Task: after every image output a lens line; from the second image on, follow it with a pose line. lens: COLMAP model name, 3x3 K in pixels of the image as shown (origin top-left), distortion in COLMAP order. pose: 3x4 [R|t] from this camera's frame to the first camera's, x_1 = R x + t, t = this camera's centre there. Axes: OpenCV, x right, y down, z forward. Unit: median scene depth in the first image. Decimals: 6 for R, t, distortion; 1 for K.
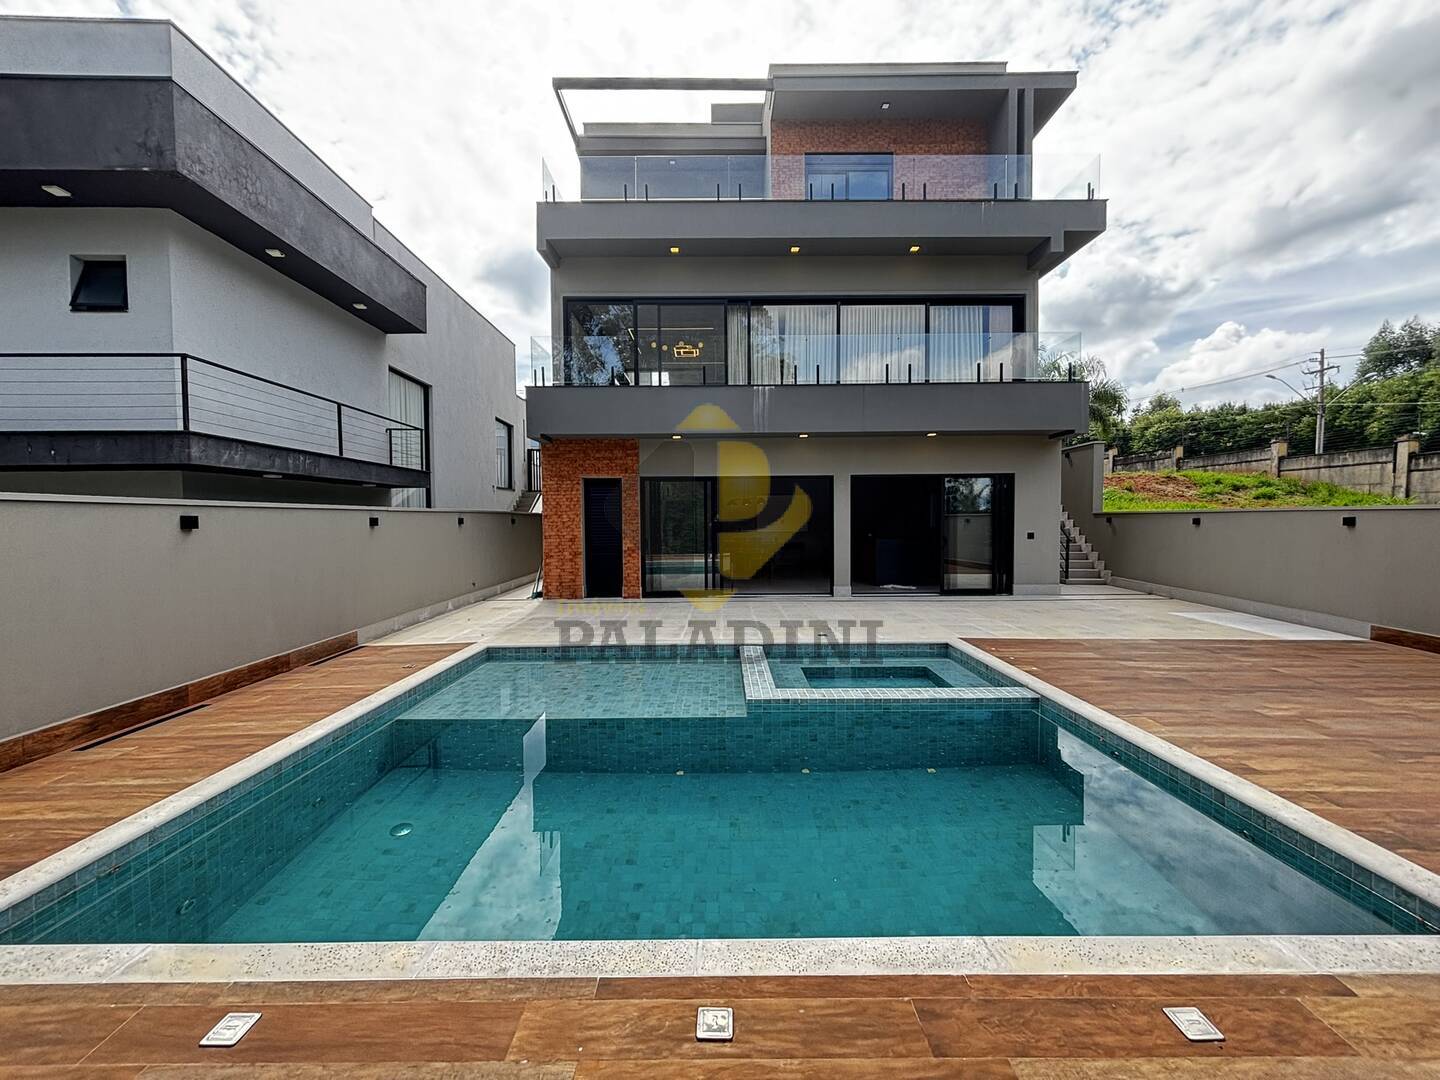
lens RADIAL K [[581.7, 0, 720.0], [0, 581.7, 540.0], [0, 0, 1]] dist [0.002300, -0.000412]
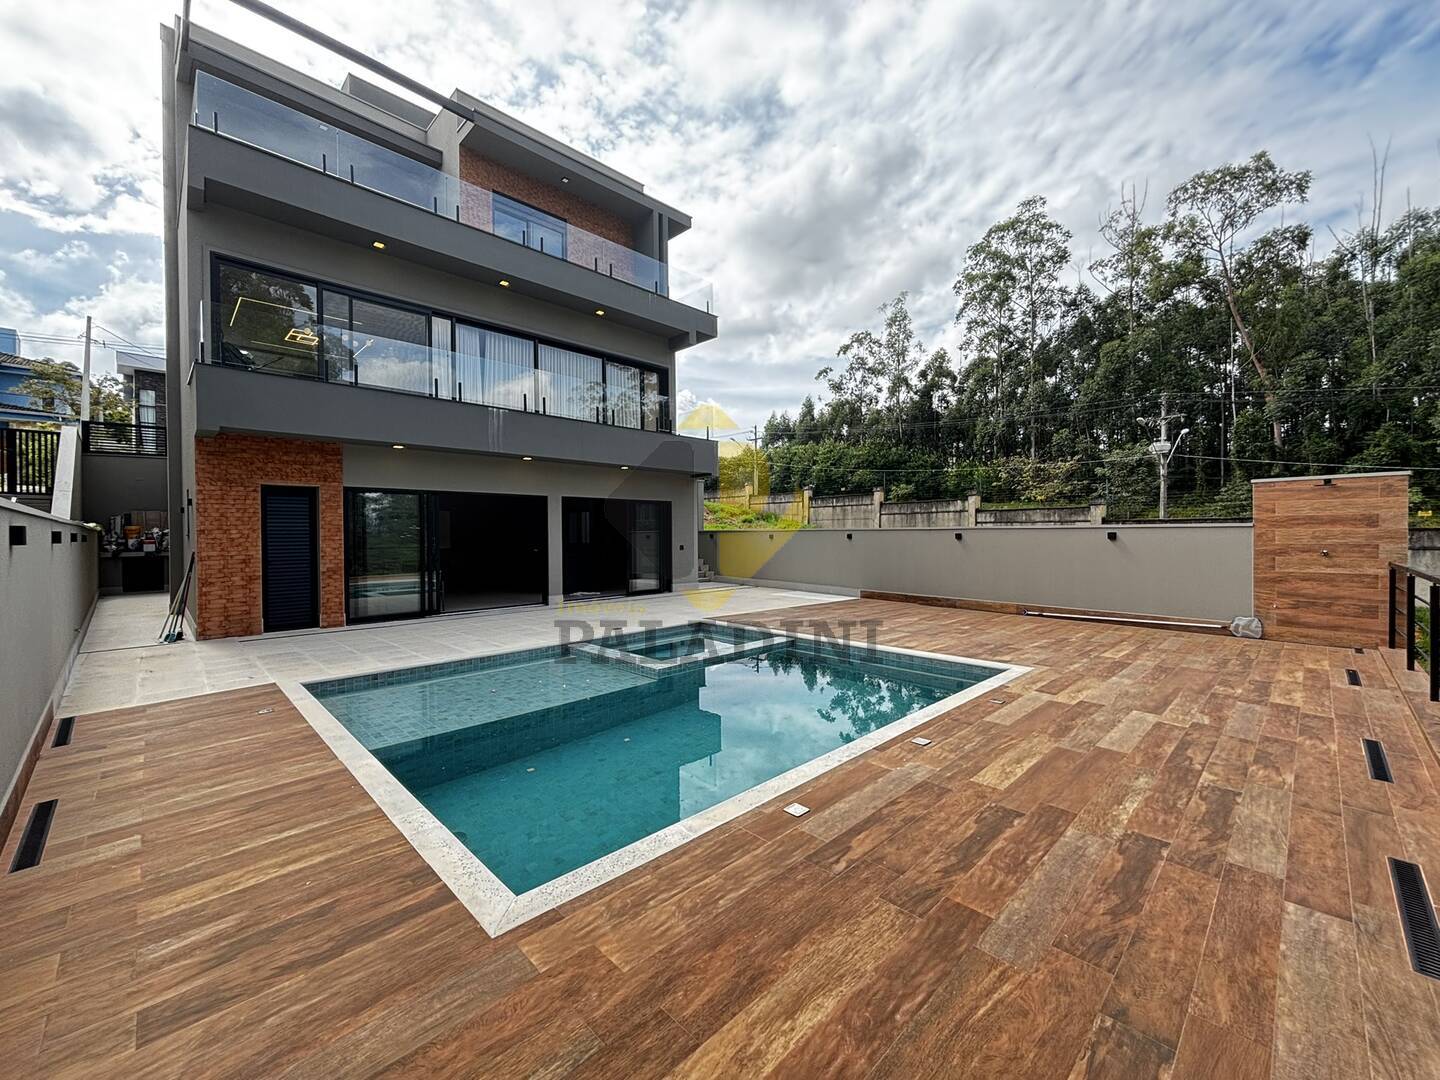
lens RADIAL K [[581.7, 0, 720.0], [0, 581.7, 540.0], [0, 0, 1]] dist [0.002300, -0.000412]
pose [[0.711644, -0.005322, 0.702520, -0.349408], [0.028055, 0.999389, -0.020848, 0.005599], [-0.701980, 0.034546, 0.711359, -0.021827]]
